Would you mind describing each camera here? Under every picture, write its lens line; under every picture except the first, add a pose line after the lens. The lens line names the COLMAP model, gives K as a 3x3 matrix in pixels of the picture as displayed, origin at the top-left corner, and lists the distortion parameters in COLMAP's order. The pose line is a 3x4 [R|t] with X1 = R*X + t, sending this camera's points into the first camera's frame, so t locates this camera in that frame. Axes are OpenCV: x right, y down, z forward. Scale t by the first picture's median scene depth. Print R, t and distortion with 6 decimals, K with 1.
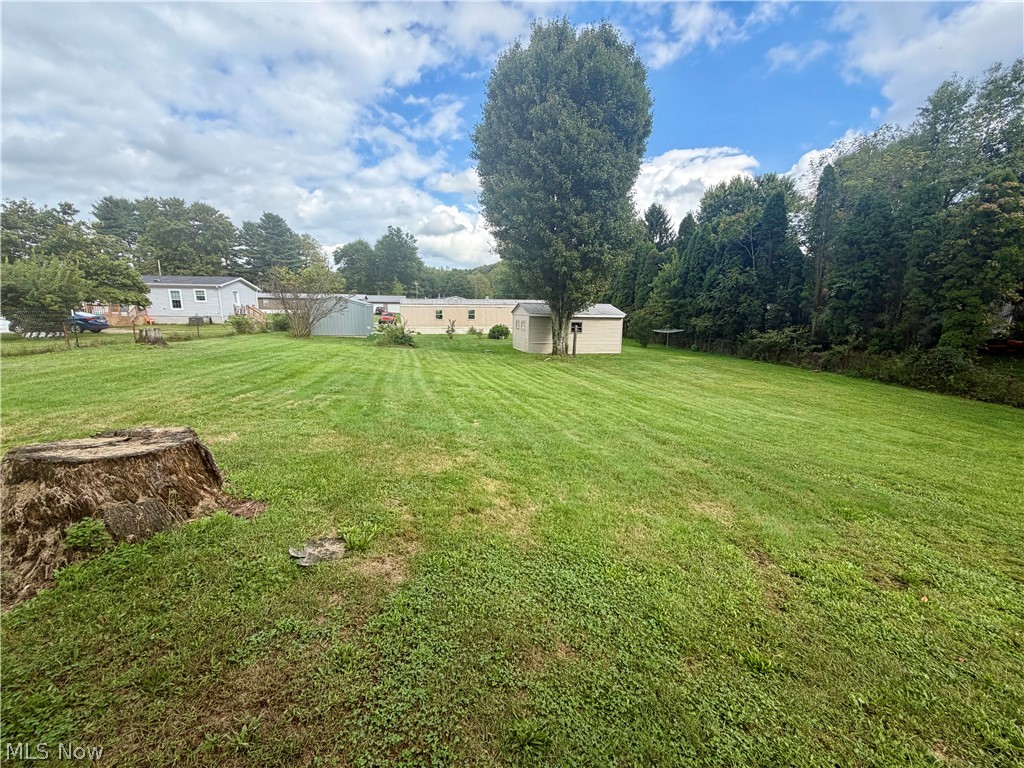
lens RADIAL K [[410.1, 0, 516.1], [0, 410.1, 387.7], [0, 0, 1]] dist [-0.000792, 0.000018]
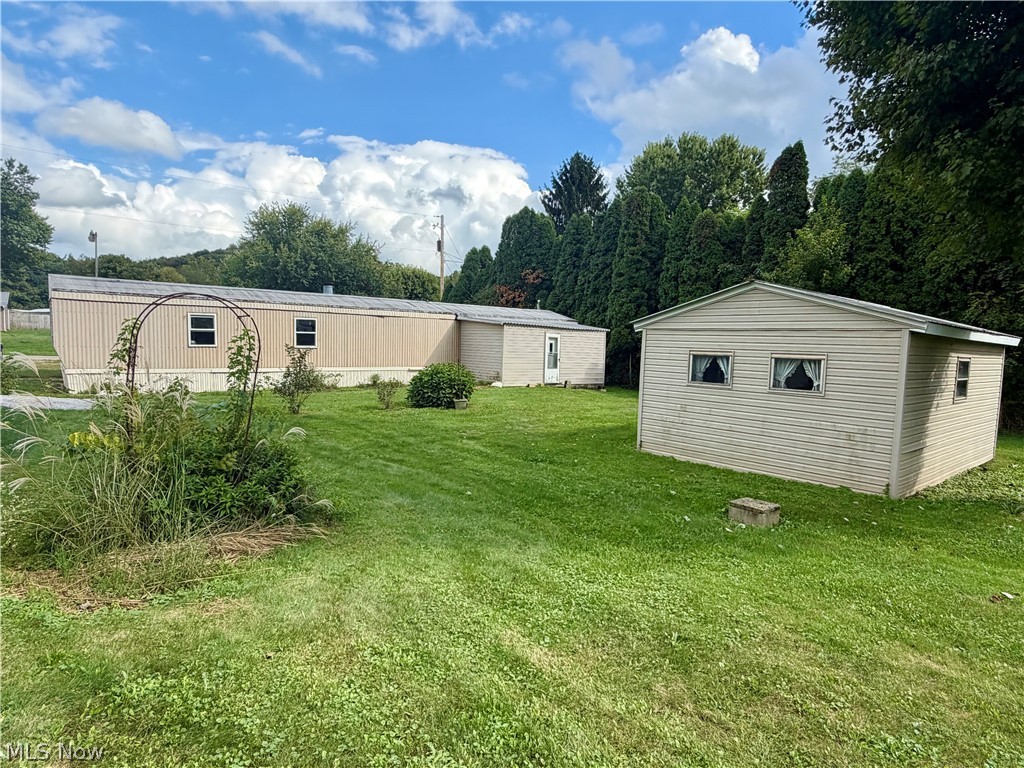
lens RADIAL K [[566.2, 0, 513.6], [0, 566.2, 390.0], [0, 0, 1]] dist [0.005956, 0.001815]
pose [[0.883205, -0.021778, 0.468482, -0.291937], [0.065749, 0.994806, -0.077707, -0.131685], [-0.464356, 0.099433, 0.880049, 0.812818]]
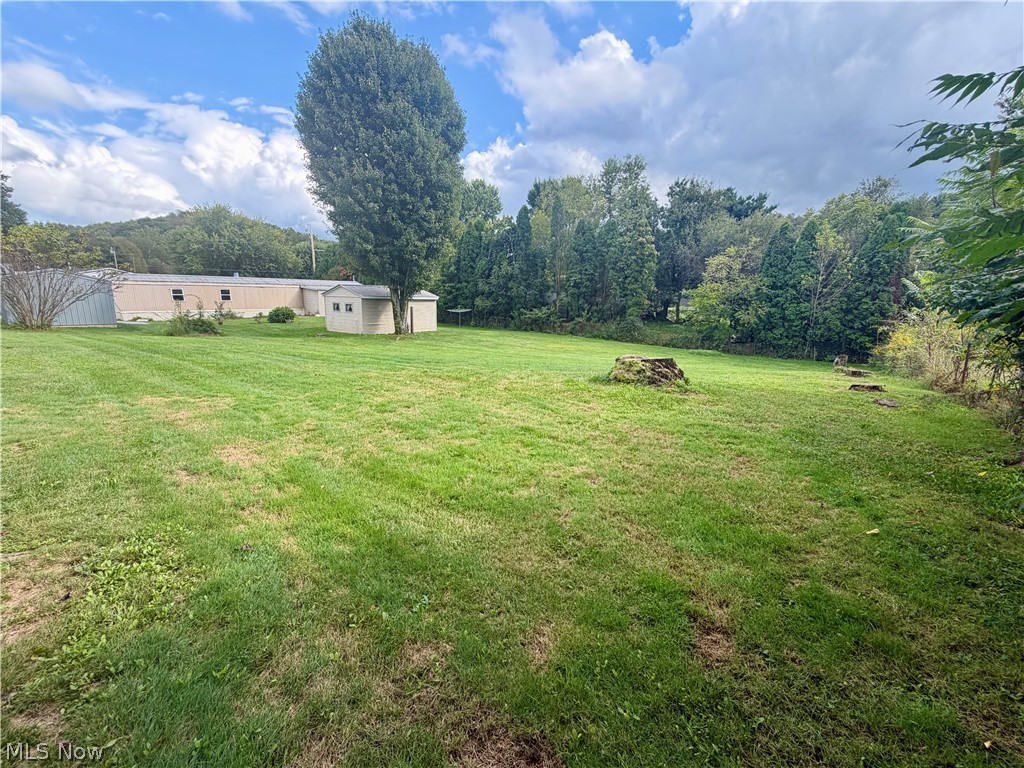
lens RADIAL K [[410.1, 0, 517.8], [0, 410.1, 392.5], [0, 0, 1]] dist [-0.000792, 0.000018]
pose [[0.764283, -0.143161, 0.628789, -0.338208], [0.105539, 0.989669, 0.097044, 0.001030], [-0.636186, -0.007808, 0.771496, -0.046880]]
